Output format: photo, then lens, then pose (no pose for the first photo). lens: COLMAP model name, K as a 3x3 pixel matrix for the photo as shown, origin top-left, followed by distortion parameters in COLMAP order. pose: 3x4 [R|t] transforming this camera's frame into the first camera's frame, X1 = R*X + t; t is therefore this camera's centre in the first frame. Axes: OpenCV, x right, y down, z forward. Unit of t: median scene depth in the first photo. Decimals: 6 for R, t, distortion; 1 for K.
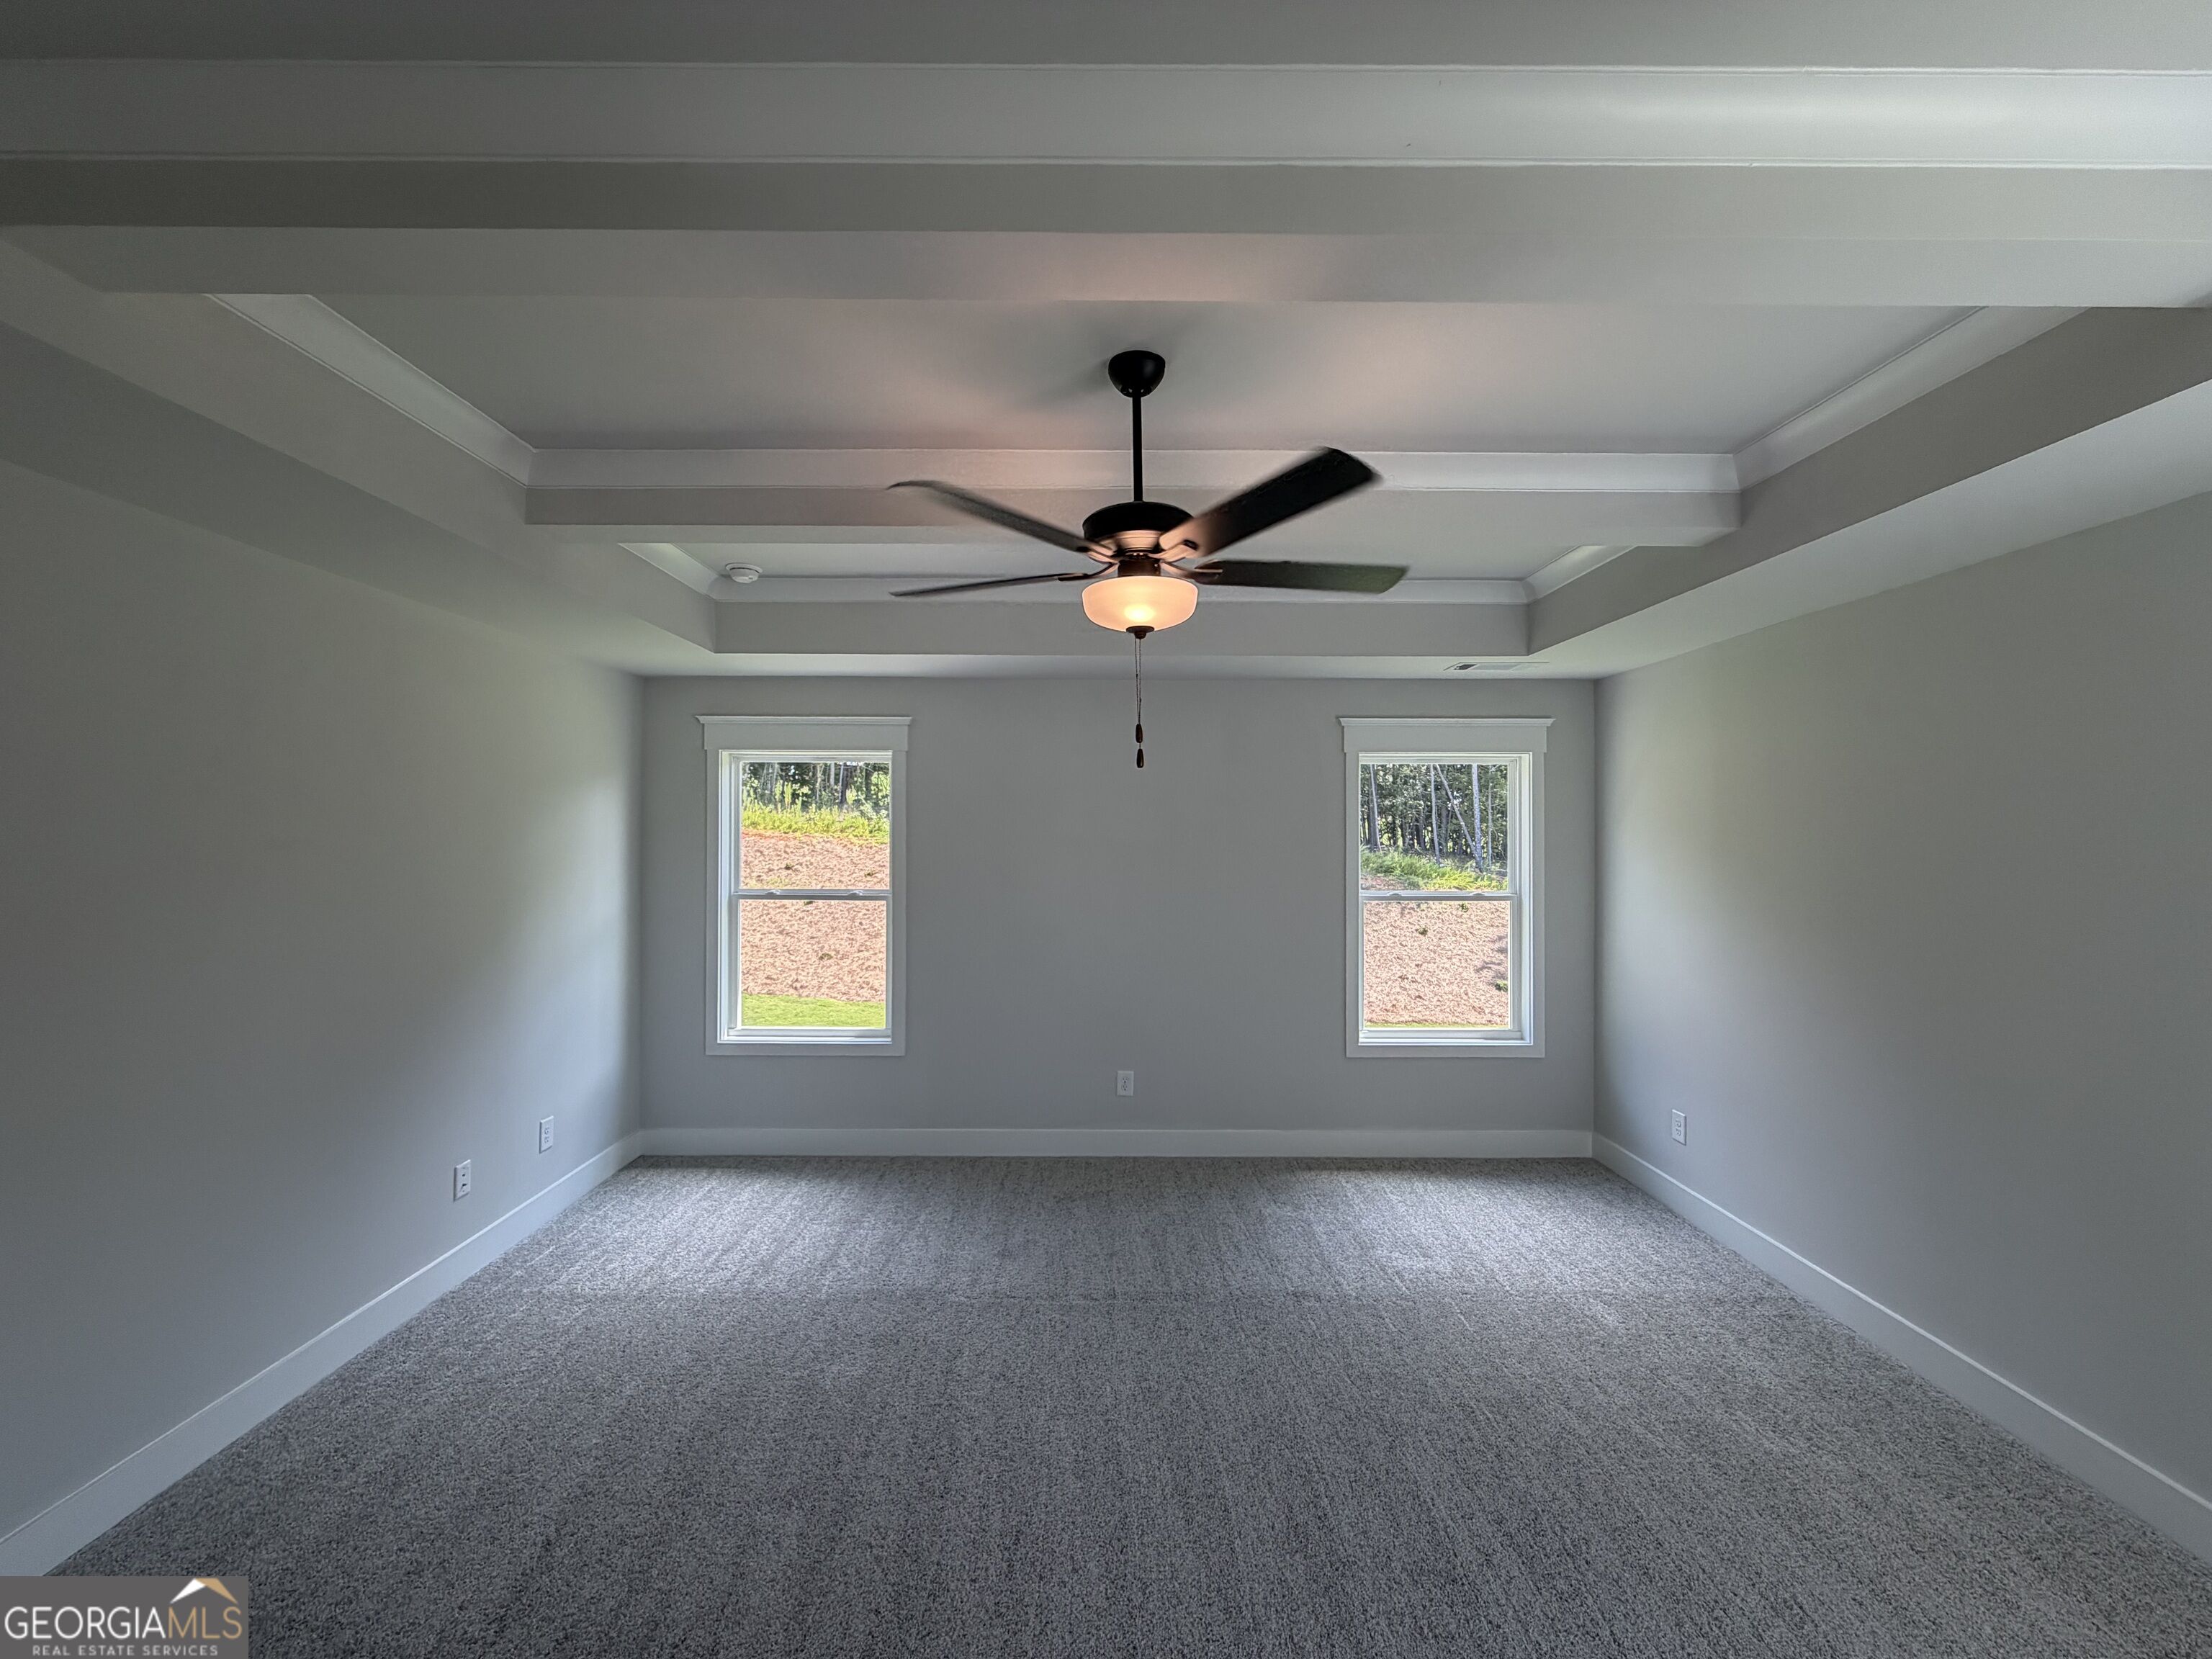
lens RADIAL K [[880.5, 0, 1097.6], [0, 880.5, 833.8], [0, 0, 1]] dist [0.000026, 0.000502]
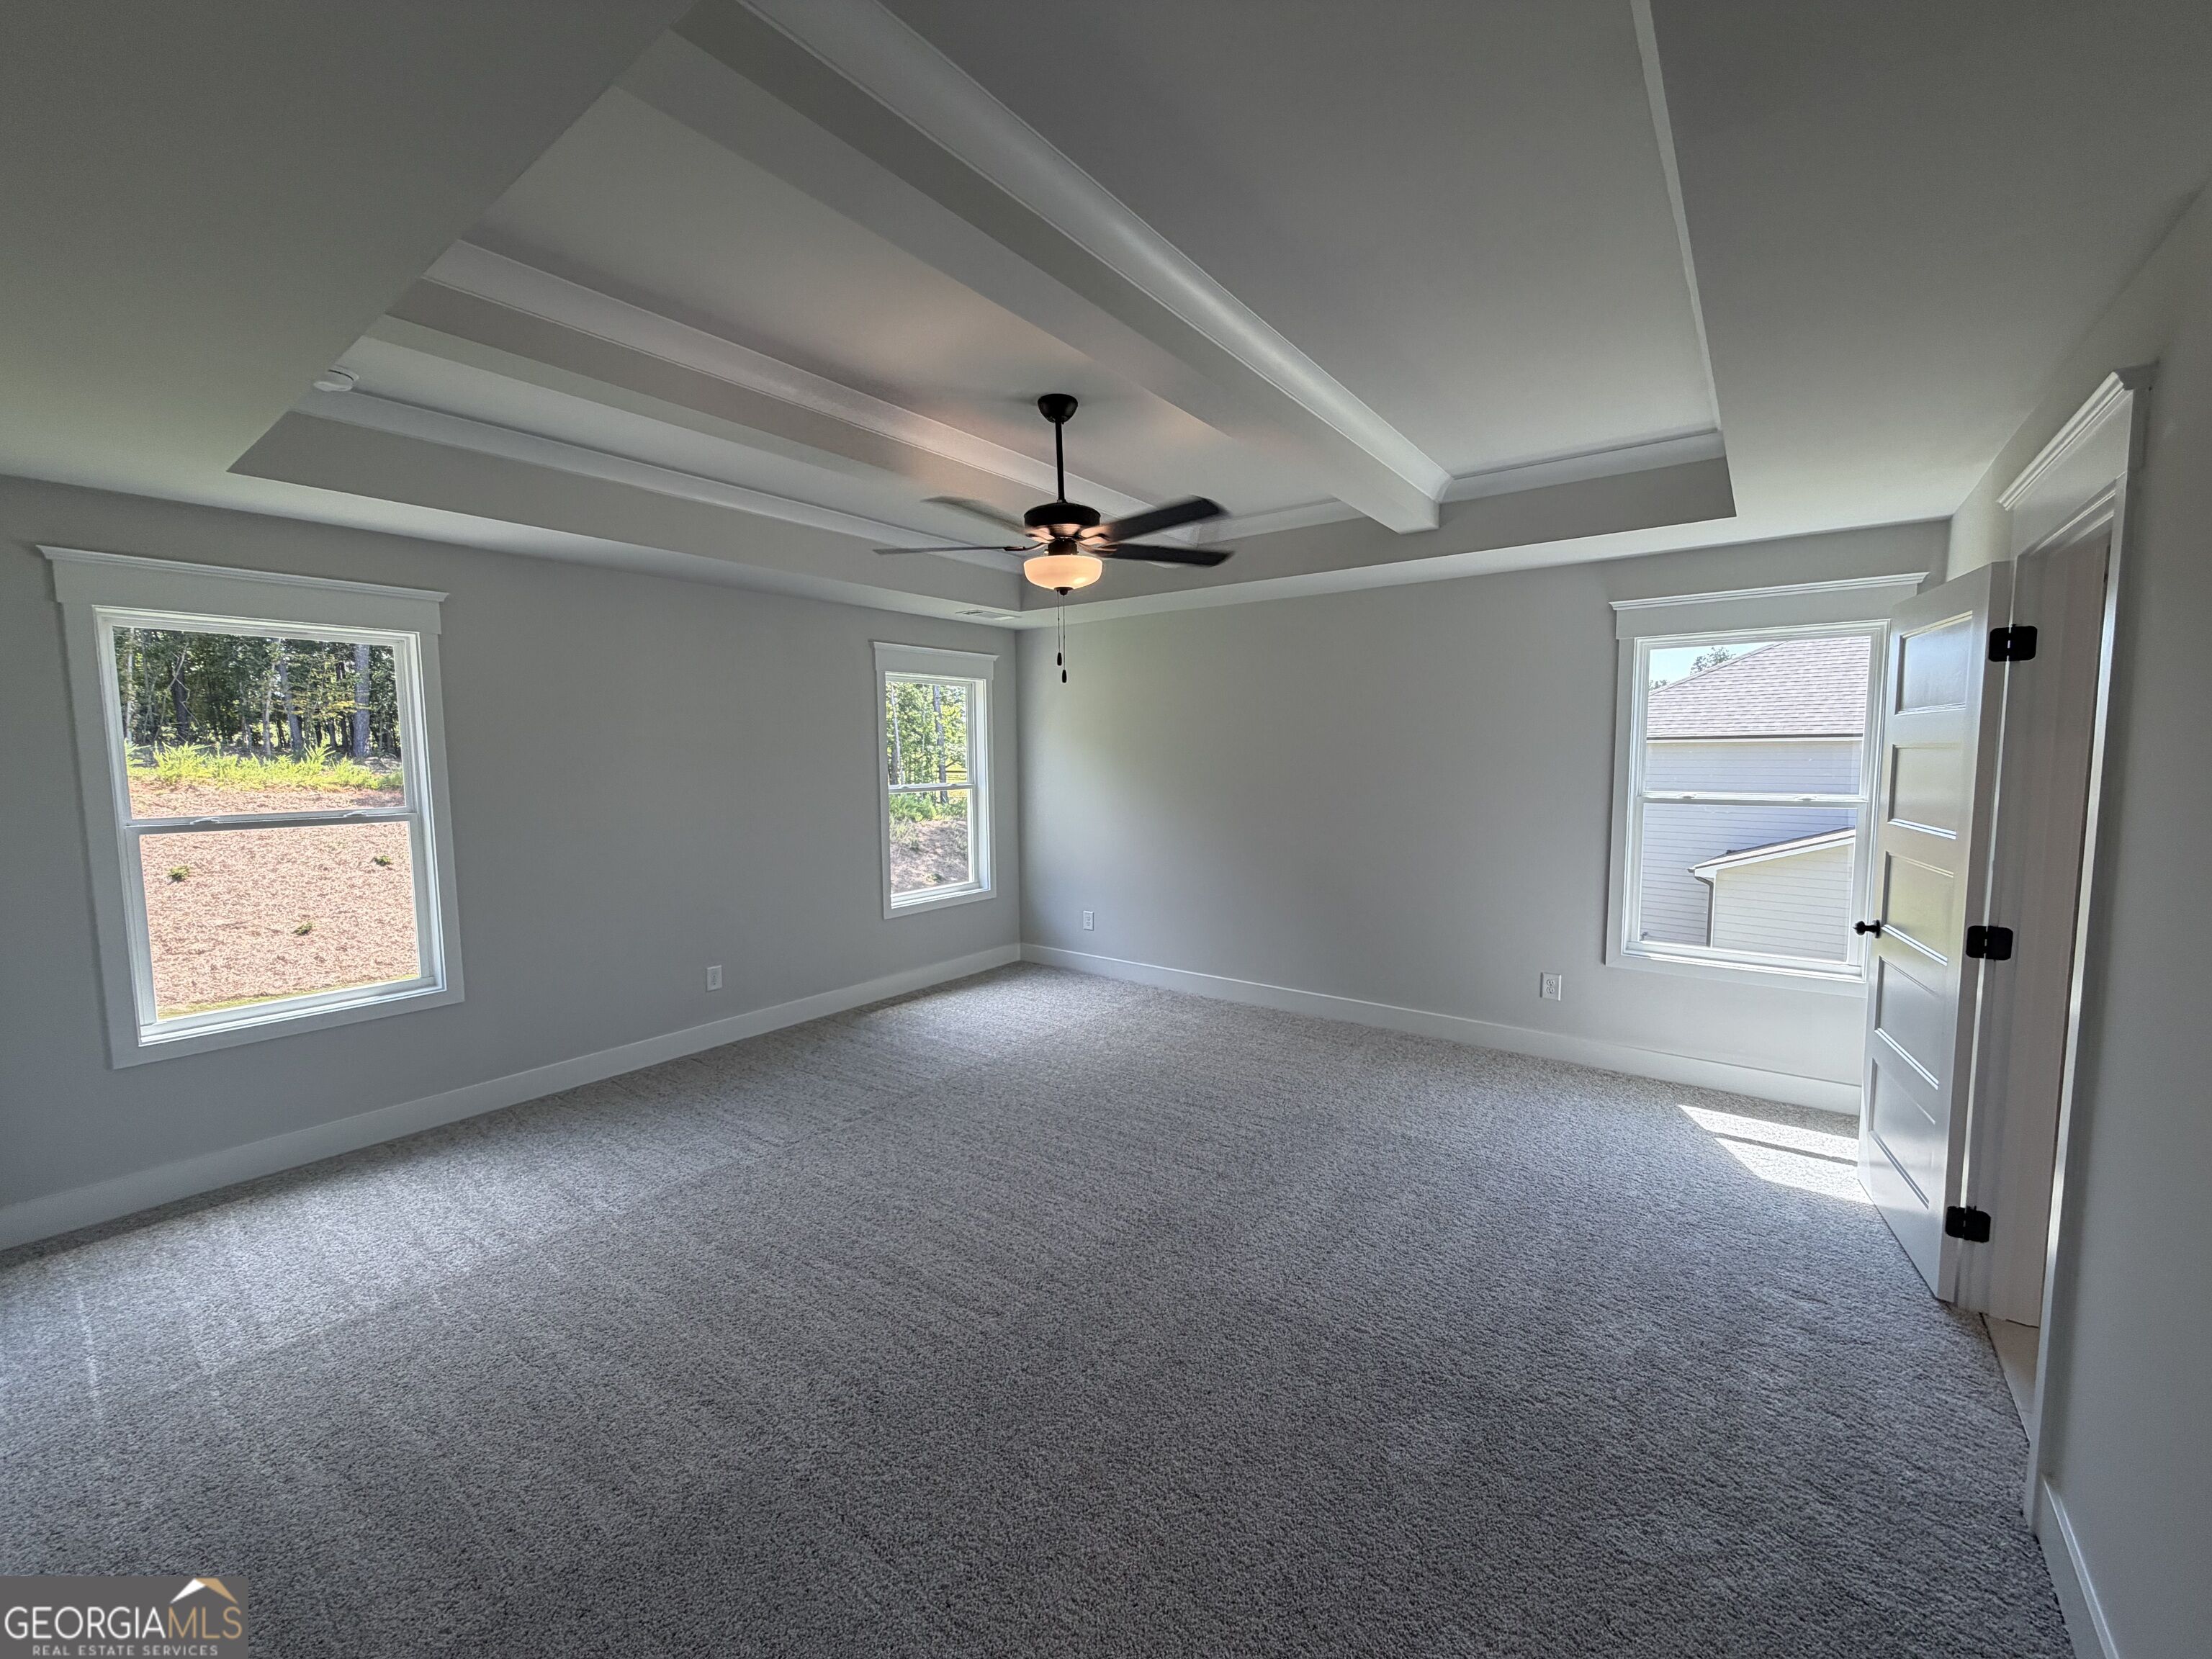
lens RADIAL K [[880.5, 0, 1113.5], [0, 880.5, 825.6], [0, 0, 1]] dist [0.000026, 0.000502]
pose [[0.600615, -0.076103, 0.795908, -0.565434], [0.005322, 0.995818, 0.091202, 0.012562], [-0.799521, -0.050541, 0.598508, 0.007953]]
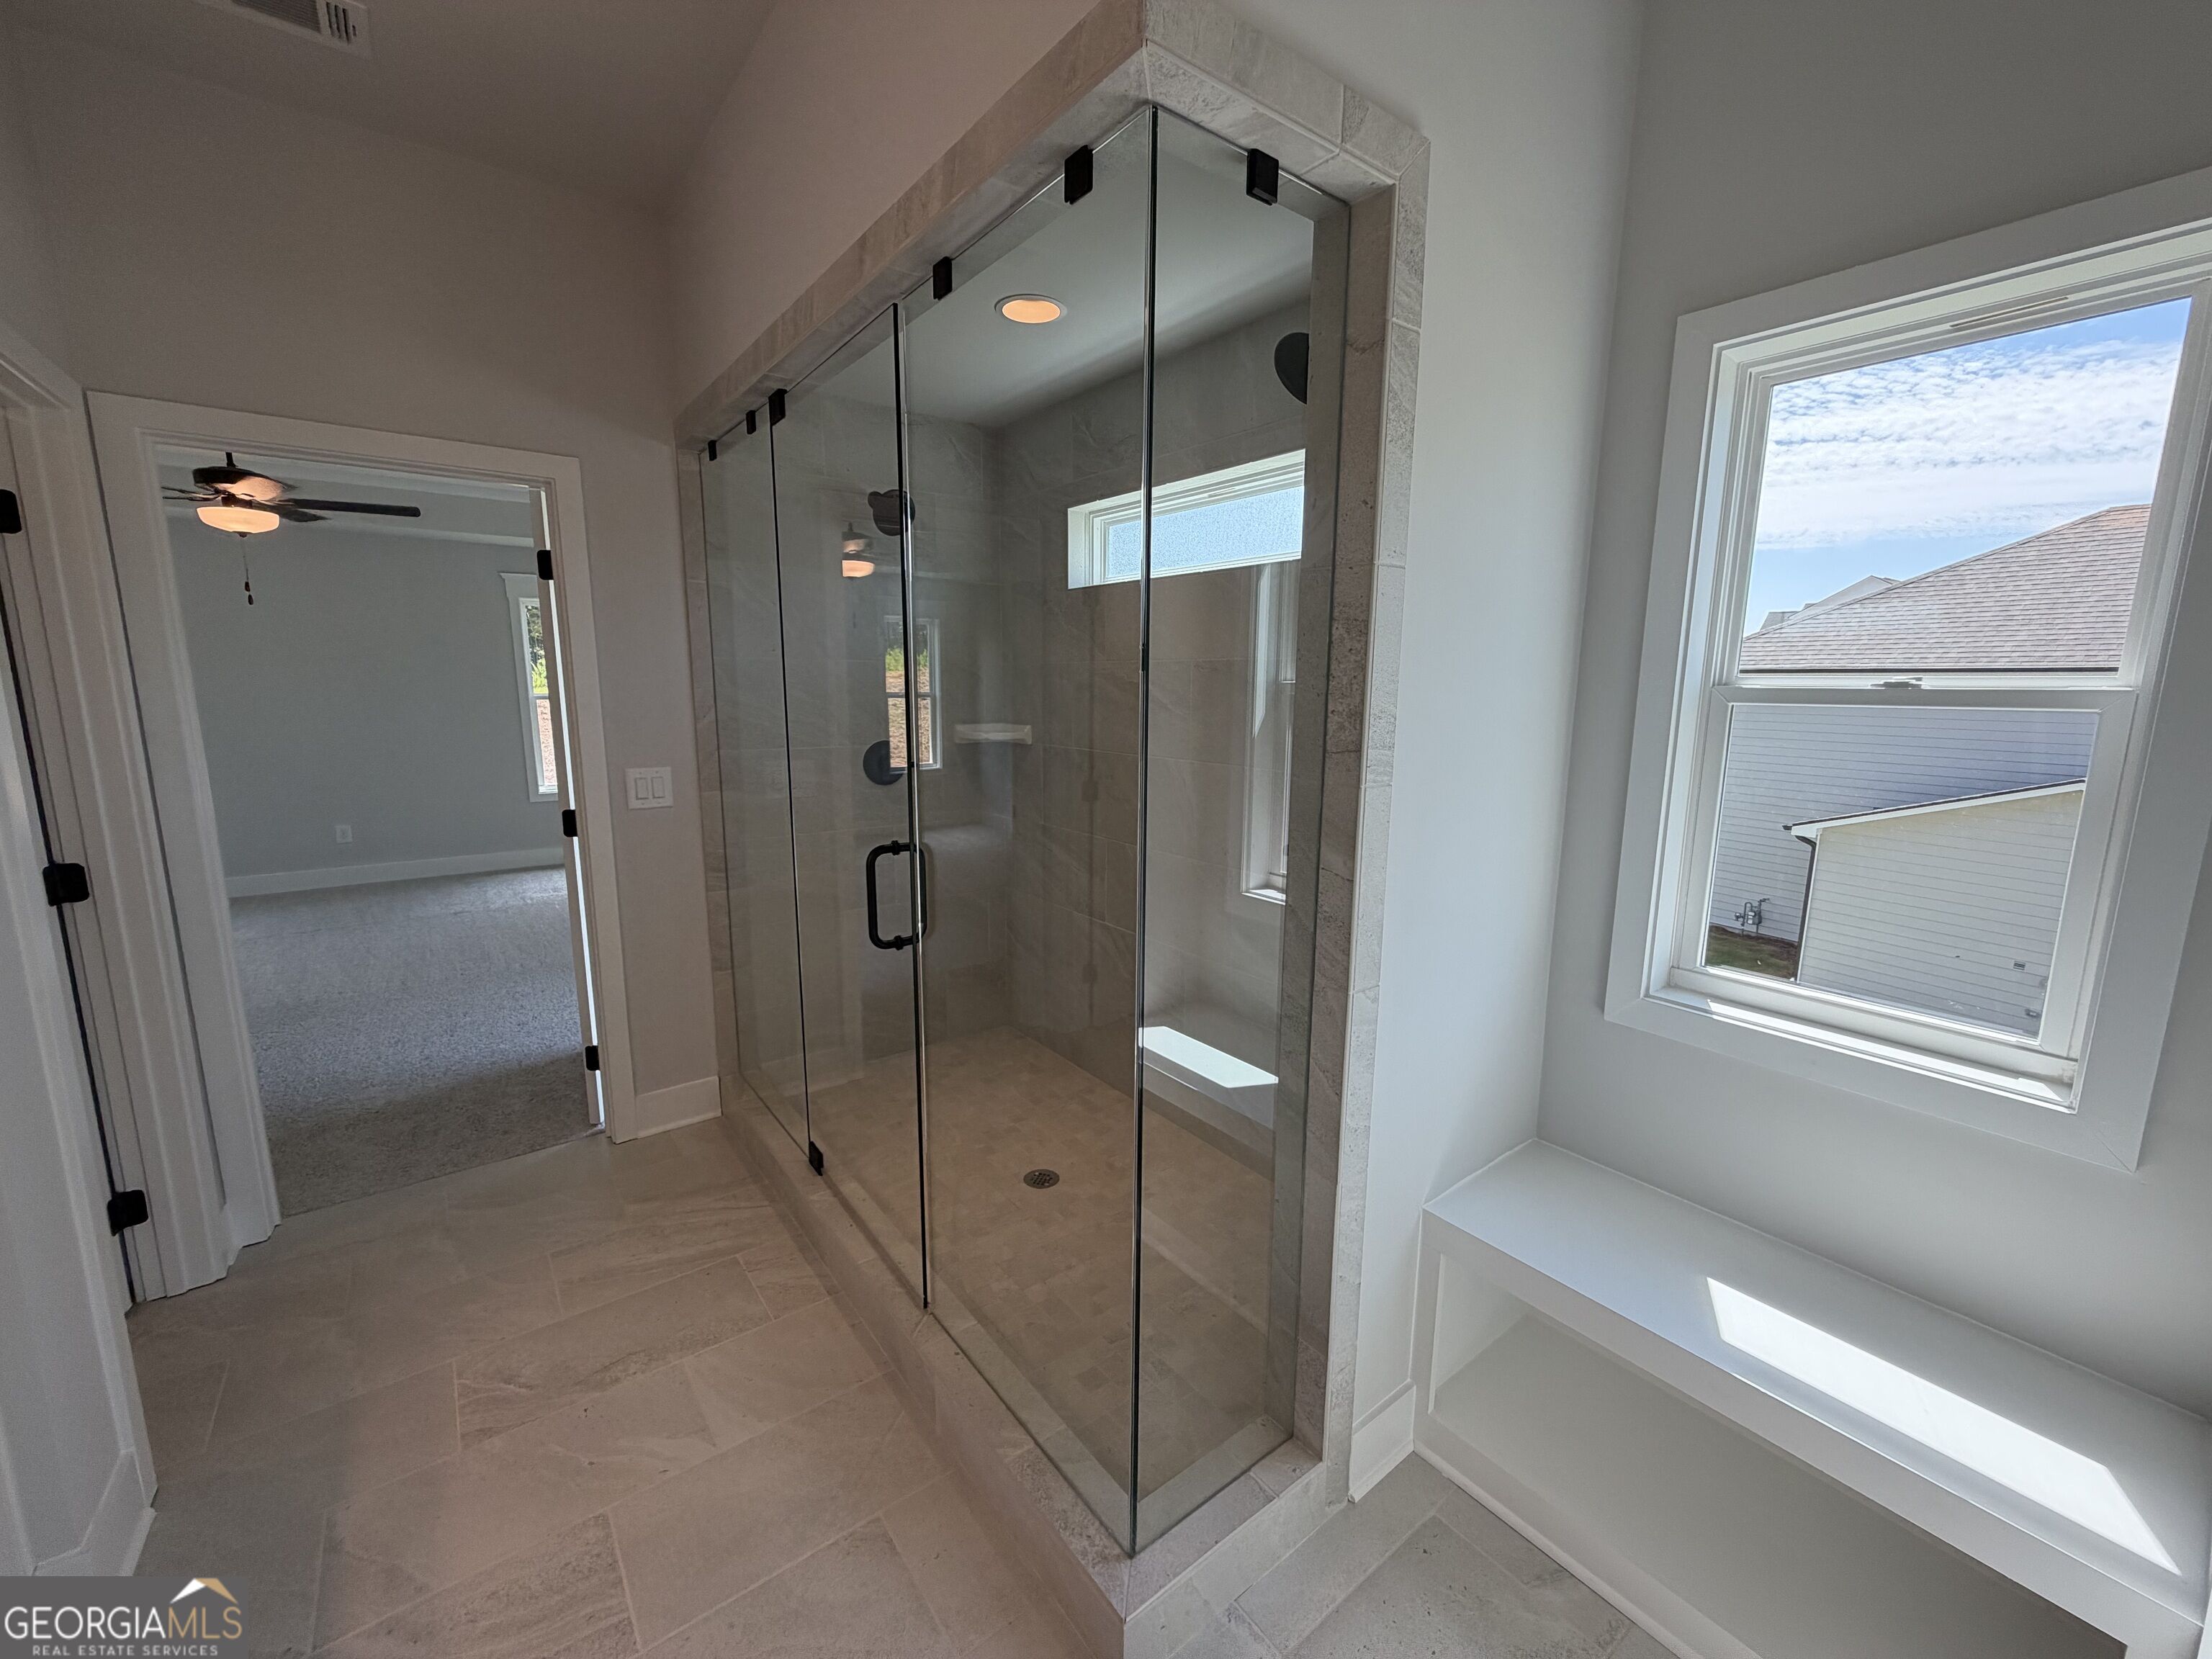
lens RADIAL K [[880.5, 0, 1108.2], [0, 880.5, 830.3], [0, 0, 1]] dist [0.000026, 0.000502]
pose [[0.790144, -0.101895, 0.604392, 0.163699], [-0.008052, 0.984274, 0.176466, 0.026816], [-0.612869, -0.144300, 0.776897, -0.916291]]
